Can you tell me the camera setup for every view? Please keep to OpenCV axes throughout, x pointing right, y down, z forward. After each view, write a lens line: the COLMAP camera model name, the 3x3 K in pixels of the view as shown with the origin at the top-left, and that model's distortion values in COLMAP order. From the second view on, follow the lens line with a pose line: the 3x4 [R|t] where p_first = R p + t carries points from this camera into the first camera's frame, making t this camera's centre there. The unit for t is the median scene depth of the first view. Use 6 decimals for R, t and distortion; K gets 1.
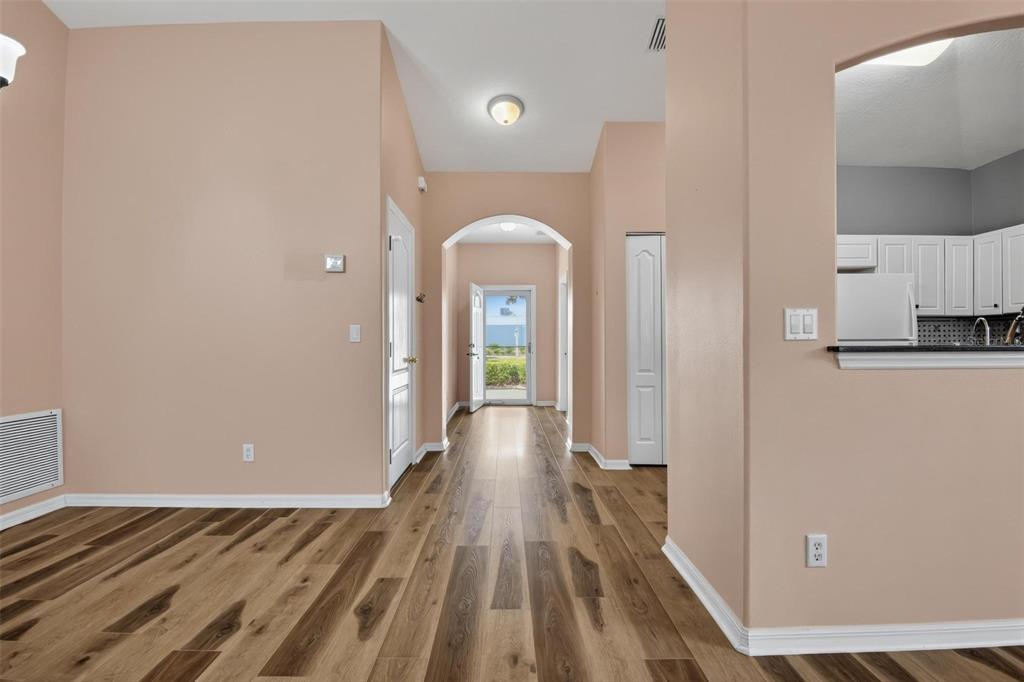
lens RADIAL K [[478.9, 0, 512.0], [0, 478.9, 341.0], [0, 0, 1]] dist [0.021635, -0.026306]
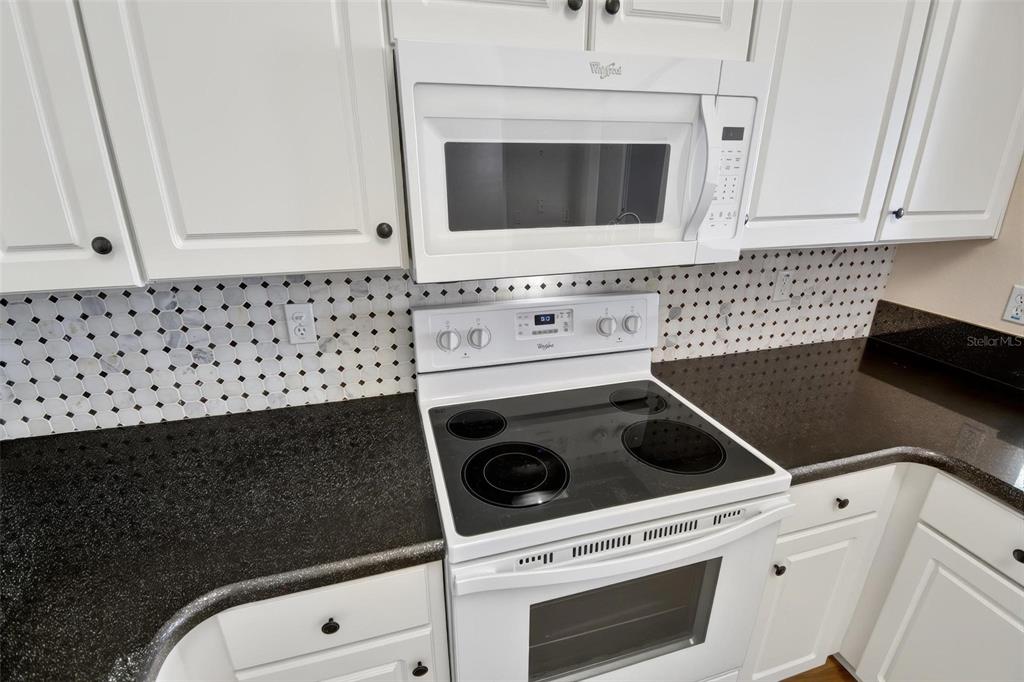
lens RADIAL K [[452.8, 0, 511.1], [0, 452.8, 343.6], [0, 0, 1]] dist [0.014432, -0.021250]
pose [[-0.264006, -0.339780, 0.902691, 1.205077], [-0.004806, 0.936347, 0.351043, -0.152894], [-0.964509, 0.088340, -0.248834, 1.346760]]
